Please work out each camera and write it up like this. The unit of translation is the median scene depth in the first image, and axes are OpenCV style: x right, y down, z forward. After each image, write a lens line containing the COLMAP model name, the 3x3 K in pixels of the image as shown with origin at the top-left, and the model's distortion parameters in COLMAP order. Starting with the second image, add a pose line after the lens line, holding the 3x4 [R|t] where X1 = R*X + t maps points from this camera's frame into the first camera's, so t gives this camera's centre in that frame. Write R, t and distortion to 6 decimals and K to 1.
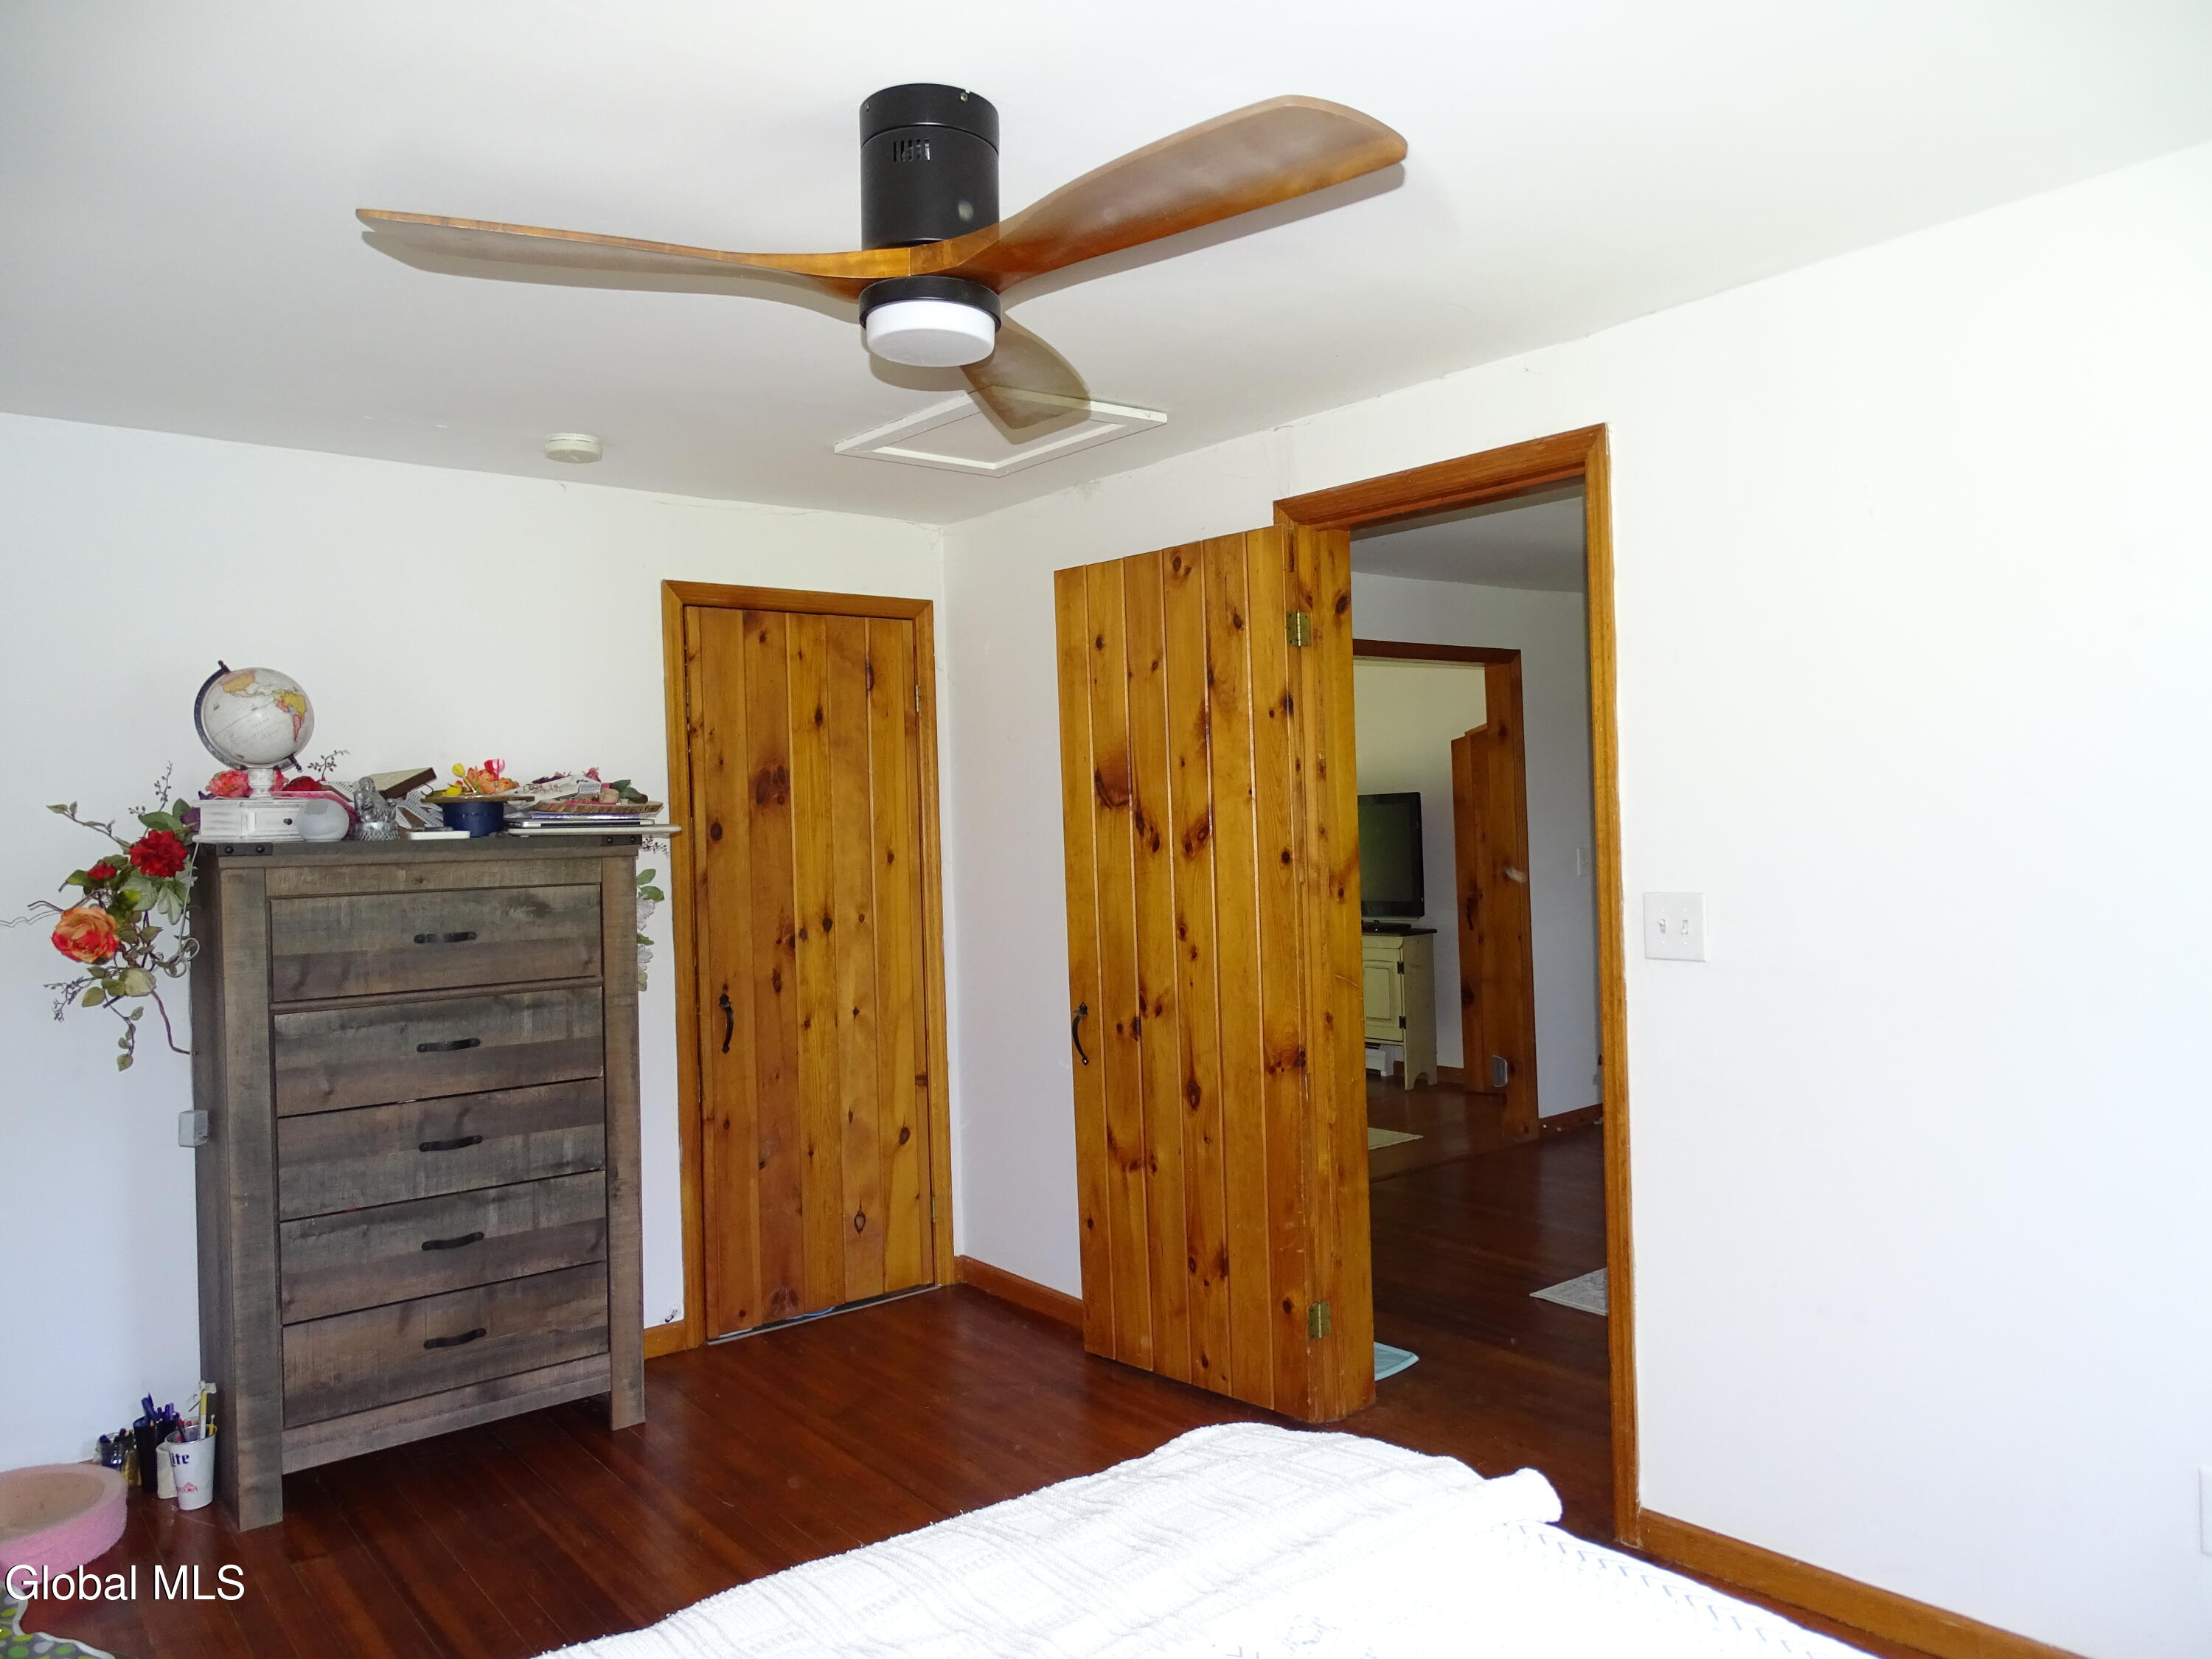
lens RADIAL K [[1563.8, 0, 1100.4], [0, 1563.8, 827.5], [0, 0, 1]] dist [0.006928, 0.001928]
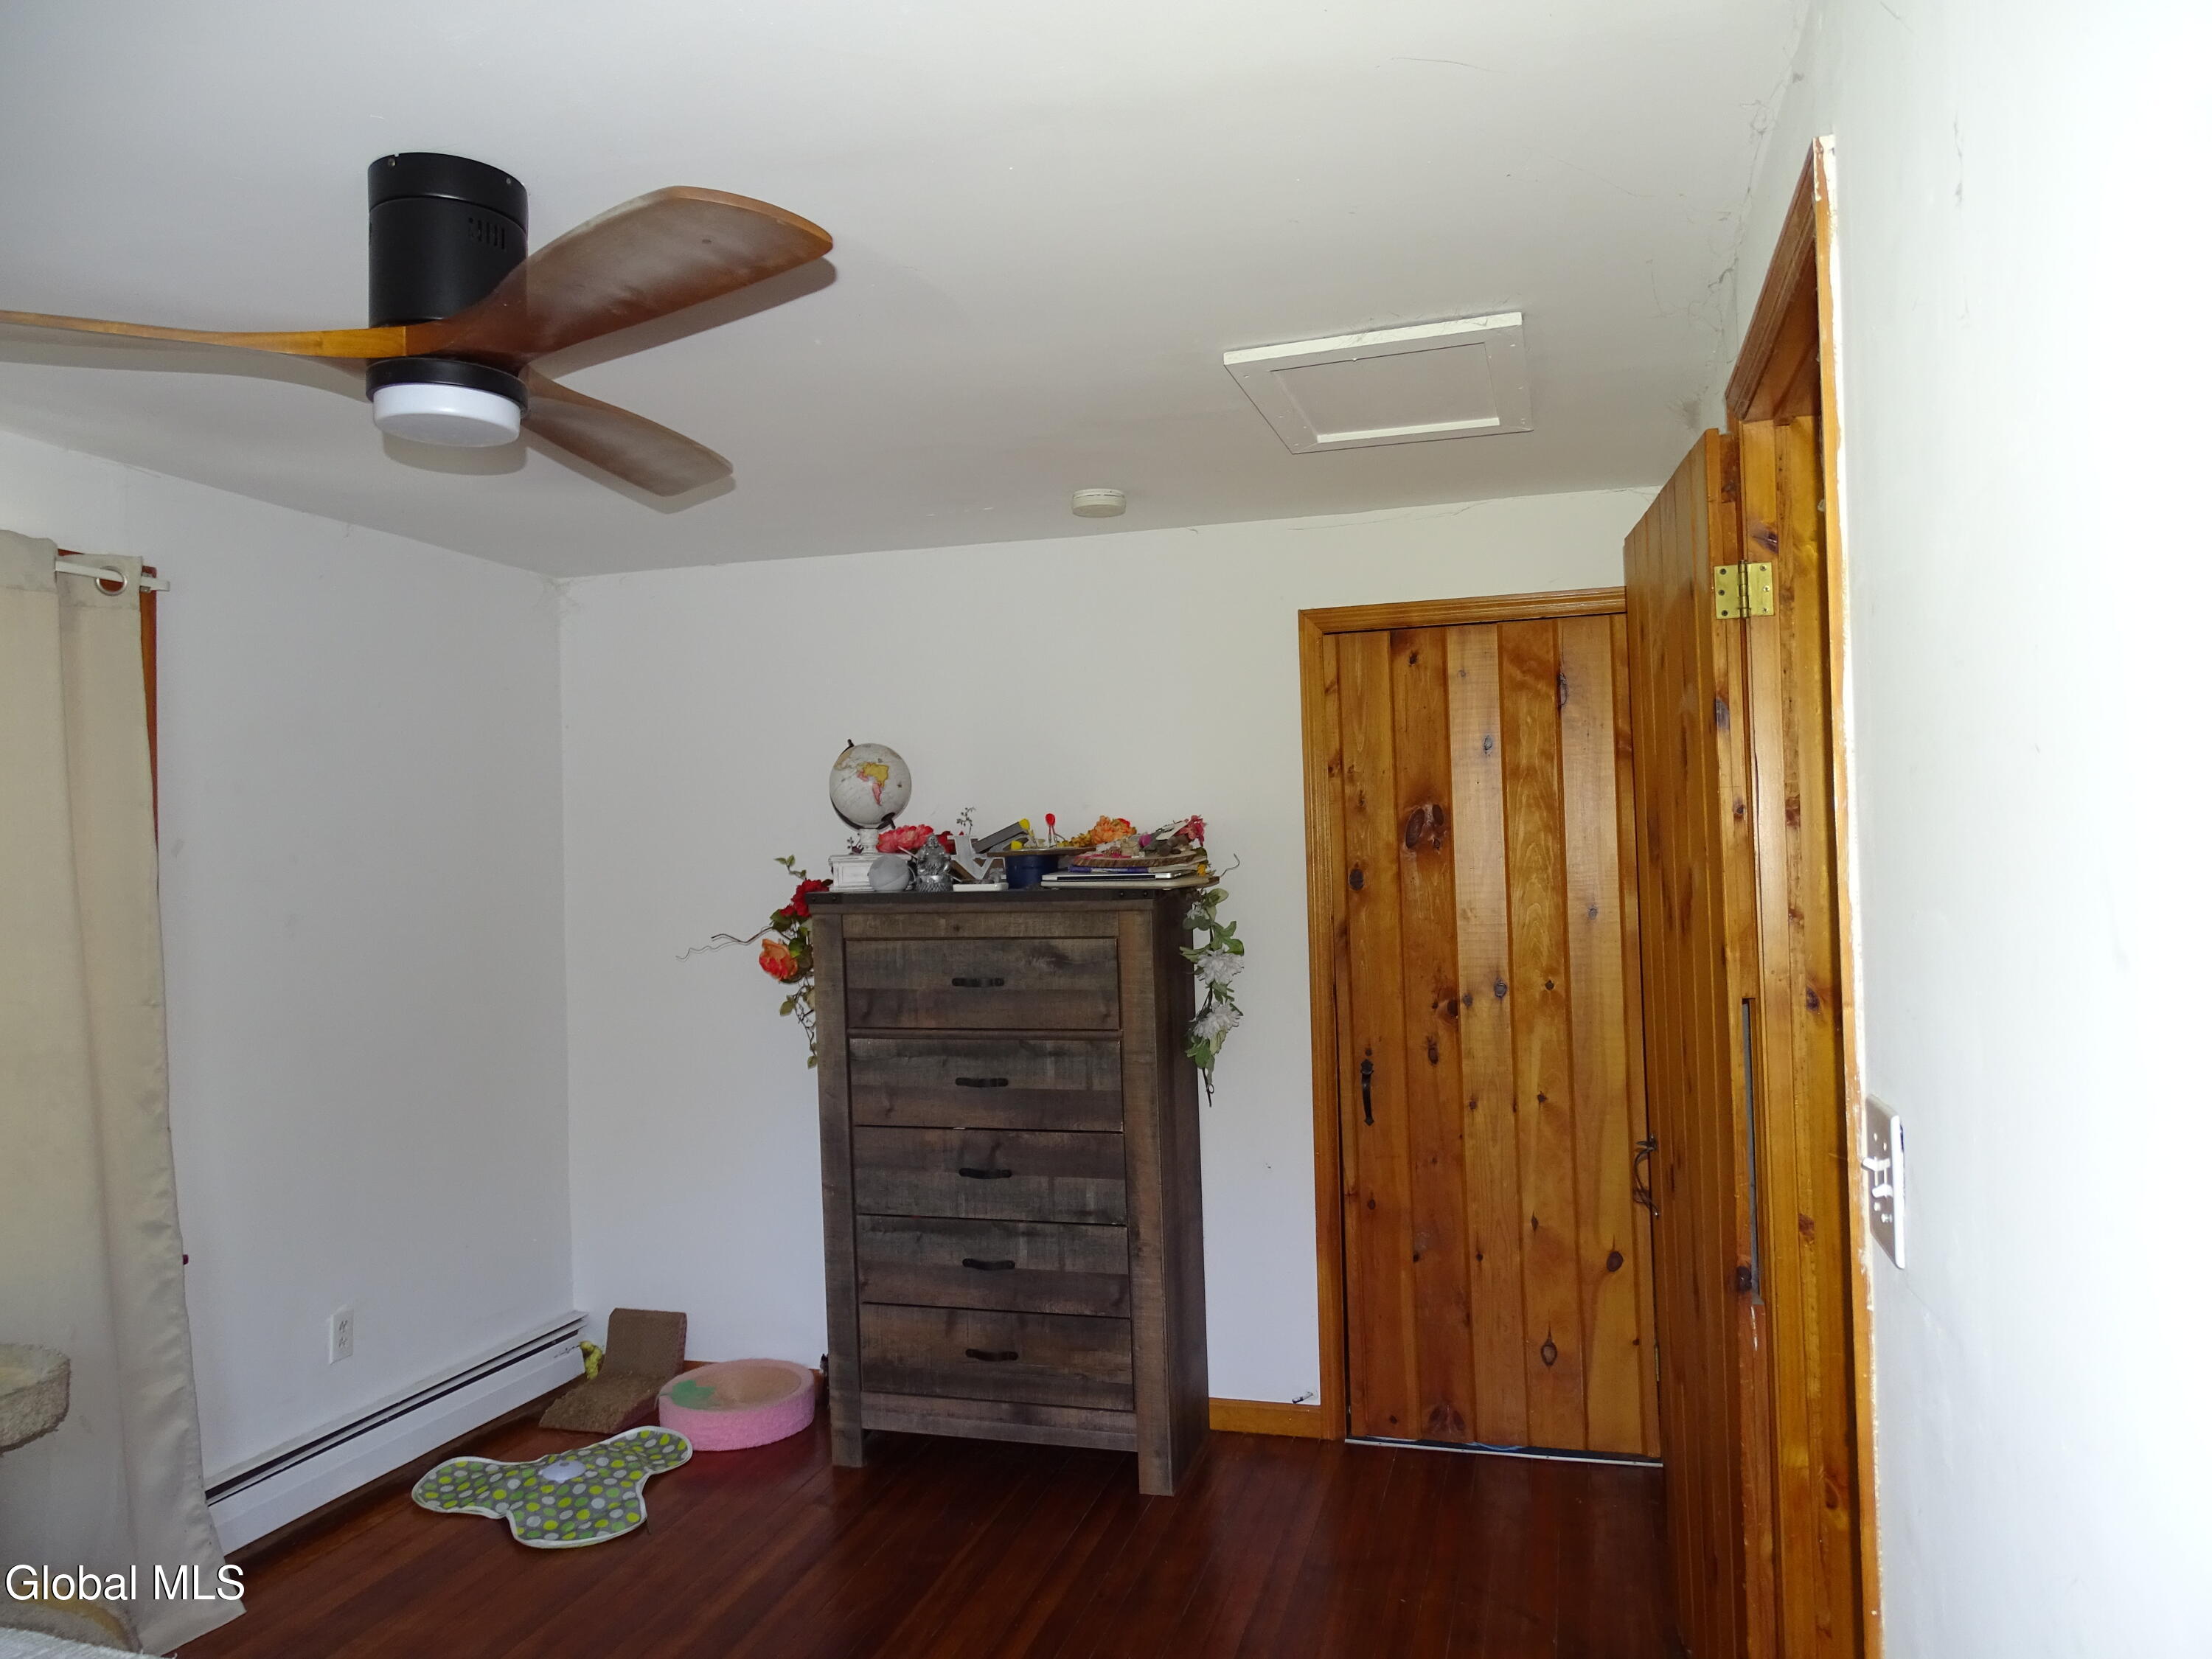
lens RADIAL K [[1563.8, 0, 1104.1], [0, 1563.8, 830.2], [0, 0, 1]] dist [0.006928, 0.001928]
pose [[0.575272, 0.000077, -0.817962, 0.495332], [0.007018, 0.999963, 0.005031, -0.037815], [0.817932, -0.008635, 0.575250, 0.431867]]
